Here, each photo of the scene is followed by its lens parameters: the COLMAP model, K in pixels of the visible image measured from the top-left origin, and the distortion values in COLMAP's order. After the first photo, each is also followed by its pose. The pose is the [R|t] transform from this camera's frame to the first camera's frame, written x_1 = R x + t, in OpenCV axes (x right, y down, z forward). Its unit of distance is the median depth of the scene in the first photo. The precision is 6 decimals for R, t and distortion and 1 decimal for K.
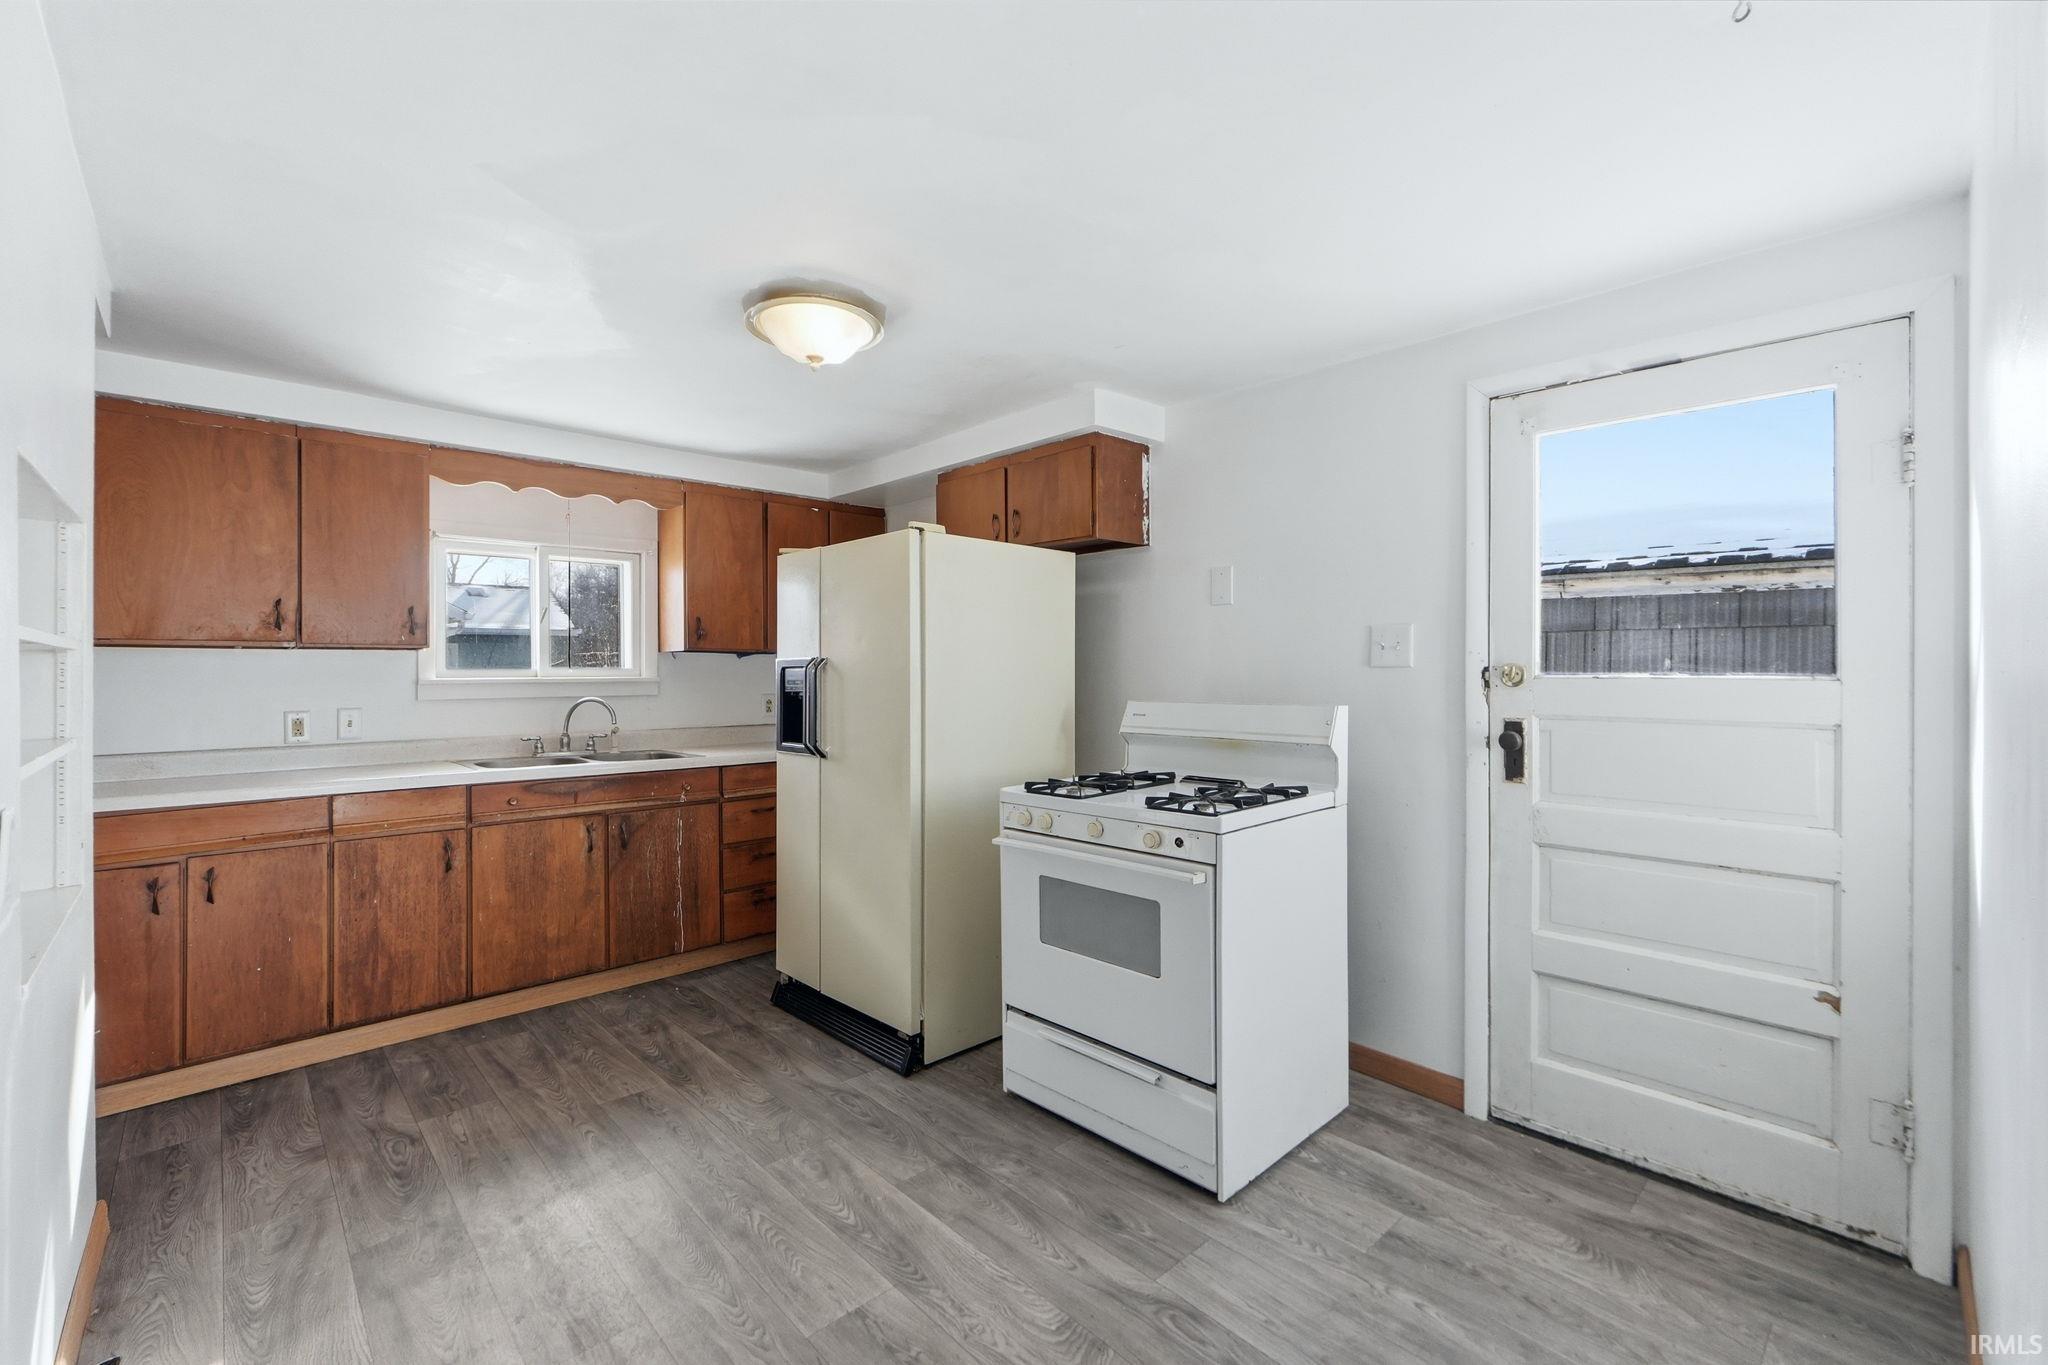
lens RADIAL K [[872.6, 0, 1021.8], [0, 872.6, 678.6], [0, 0, 1]] dist [-0.002892, 0.001405]
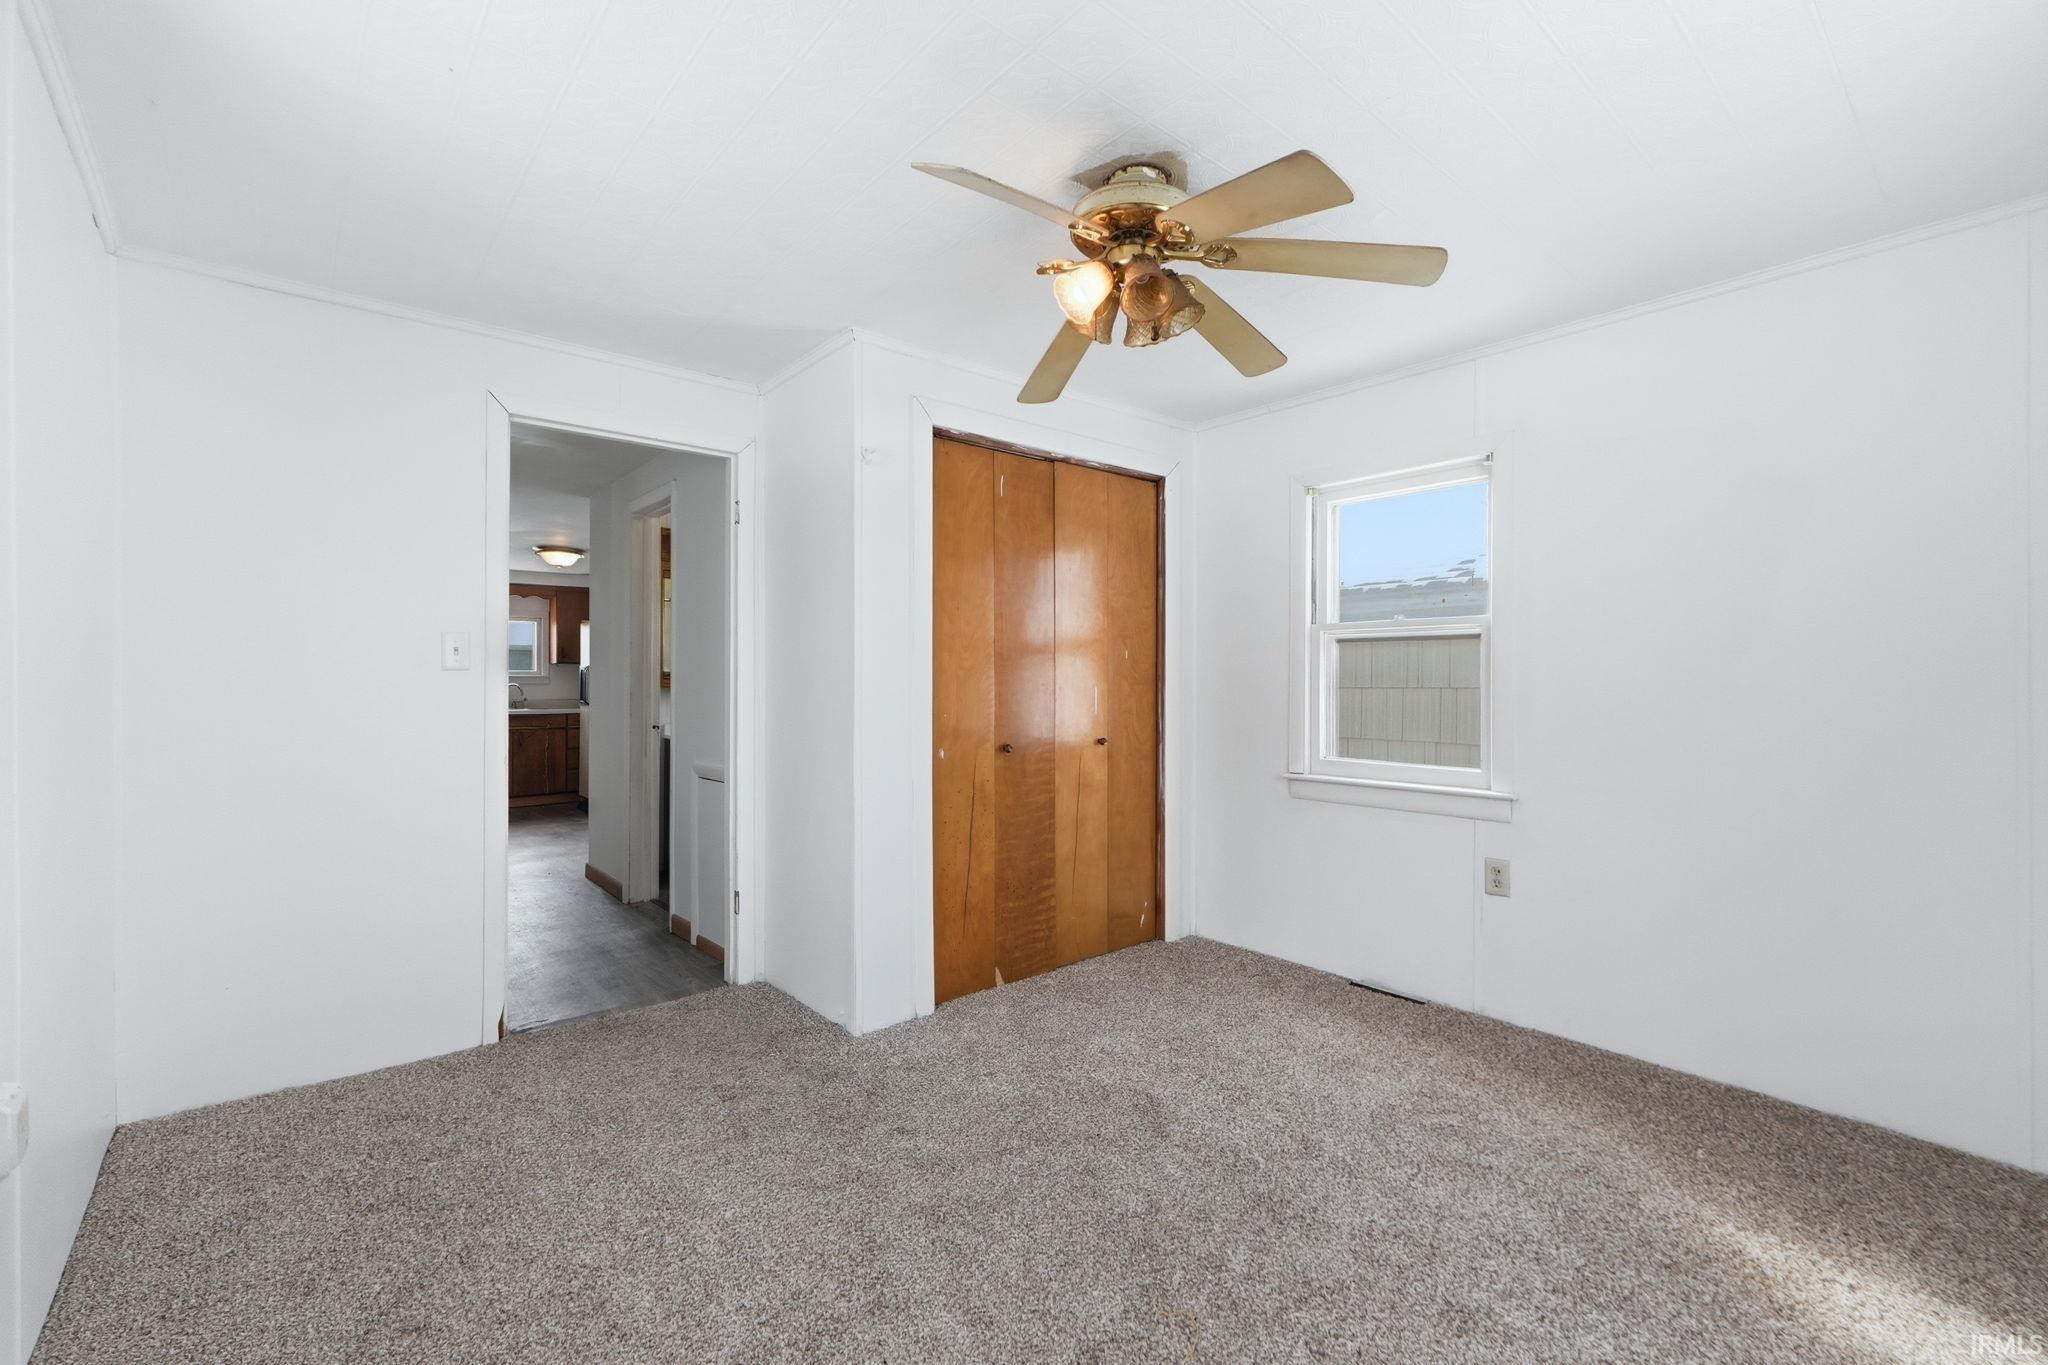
lens RADIAL K [[872.6, 0, 1004.6], [0, 872.6, 672.2], [0, 0, 1]] dist [-0.002892, 0.001405]
pose [[0.997766, 0.001688, -0.066781, 1.124987], [-0.002894, 0.999834, -0.017962, 0.034184], [0.066740, 0.018116, 0.997606, -1.421420]]
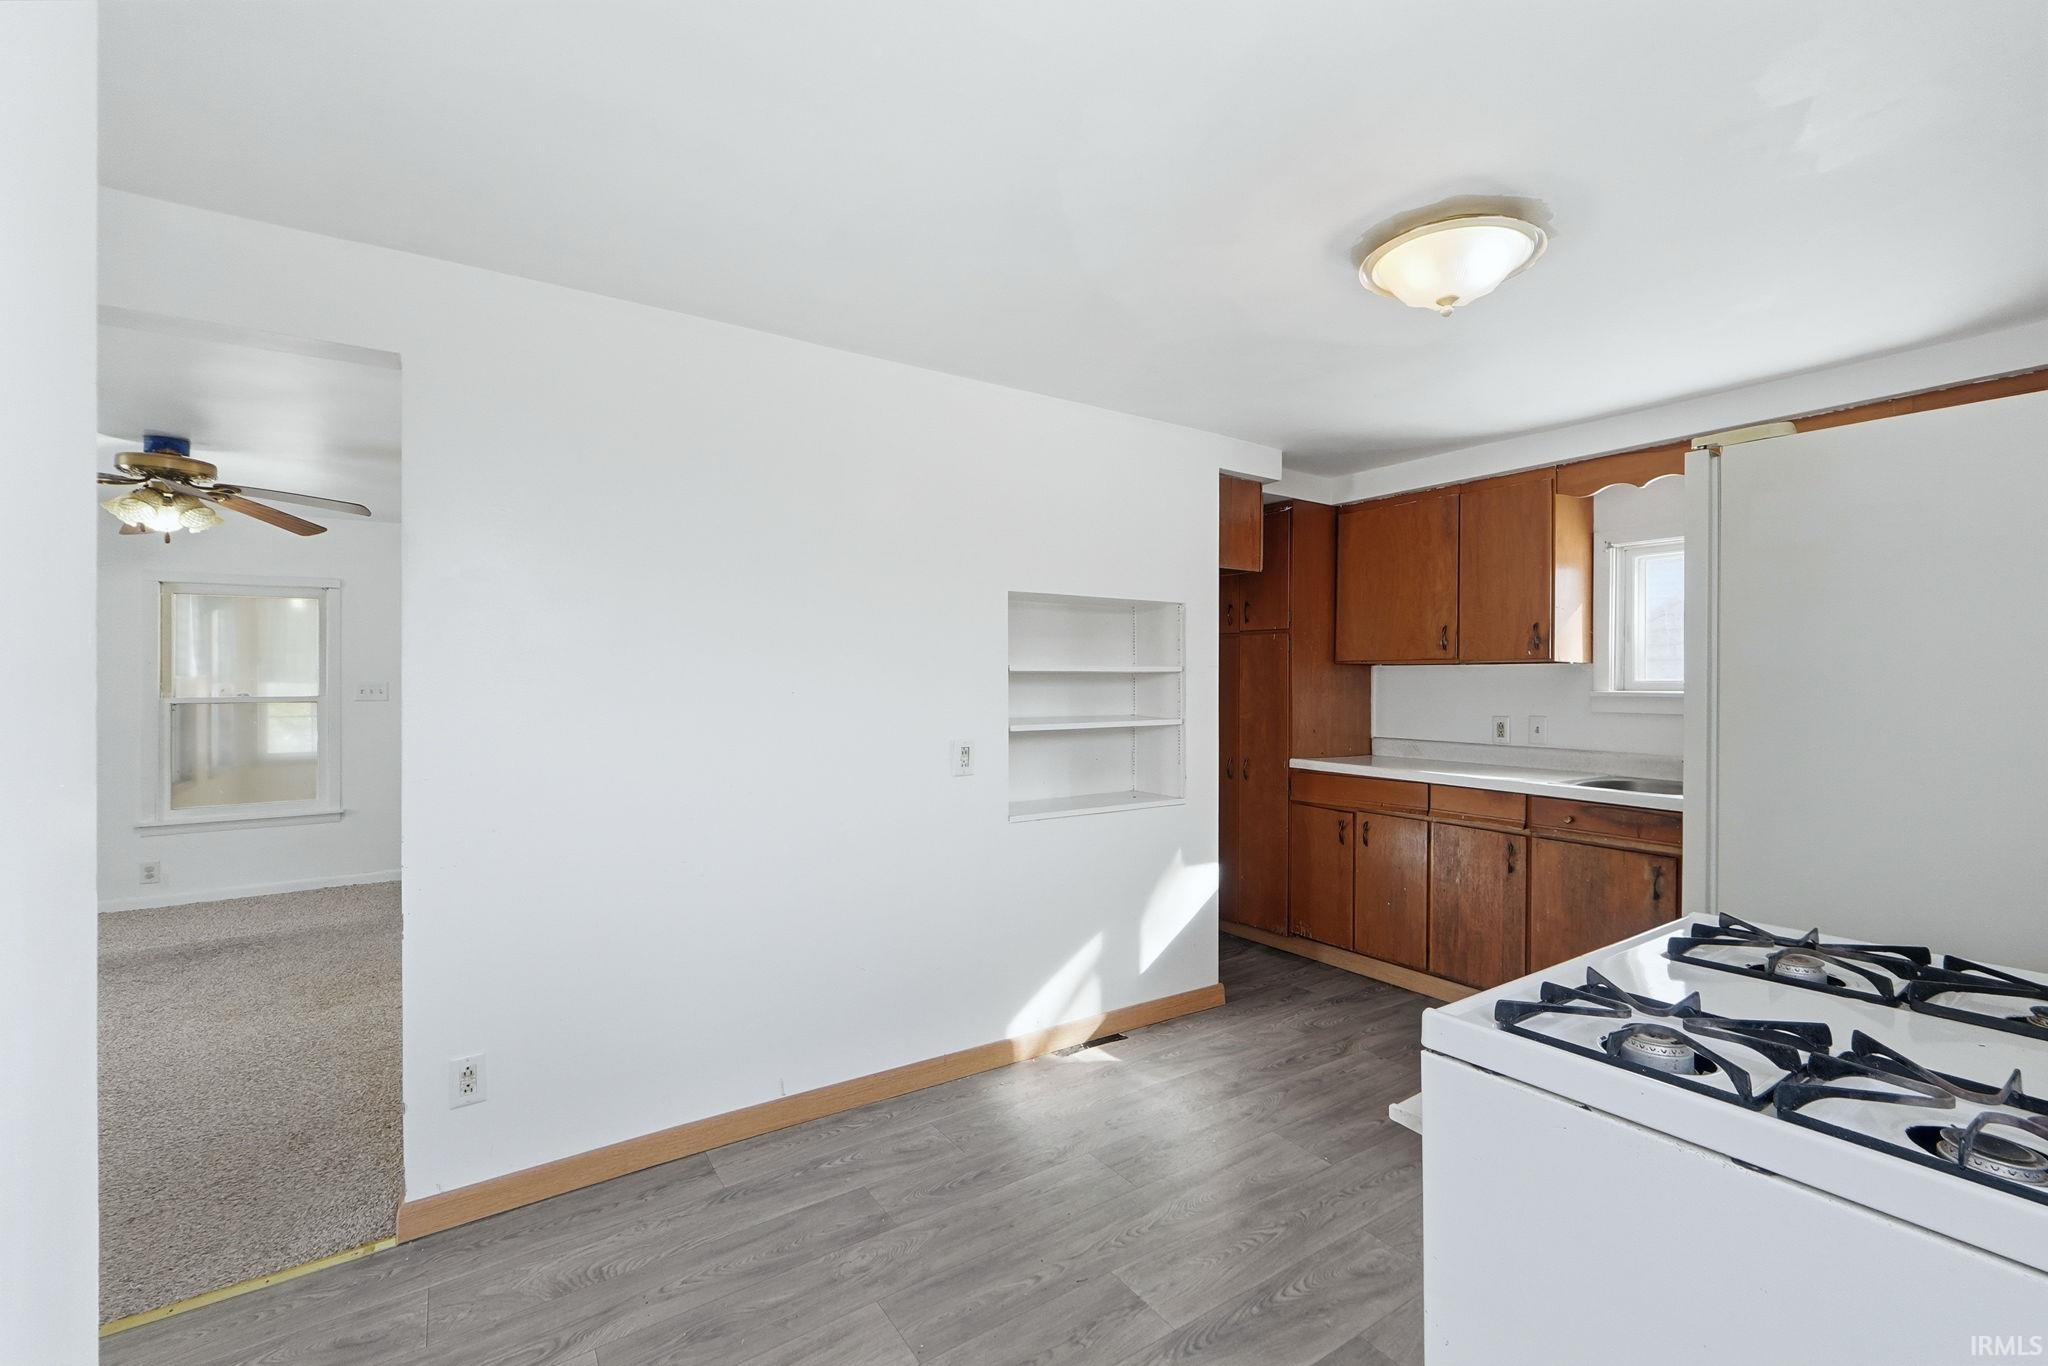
lens RADIAL K [[872.6, 0, 1015.8], [0, 872.6, 679.5], [0, 0, 1]] dist [-0.002892, 0.001405]
pose [[-0.176801, 0.003232, -0.984241, 0.483519], [-0.009545, 0.999942, 0.004999, -0.013530], [0.984200, 0.010278, -0.176760, 0.577564]]
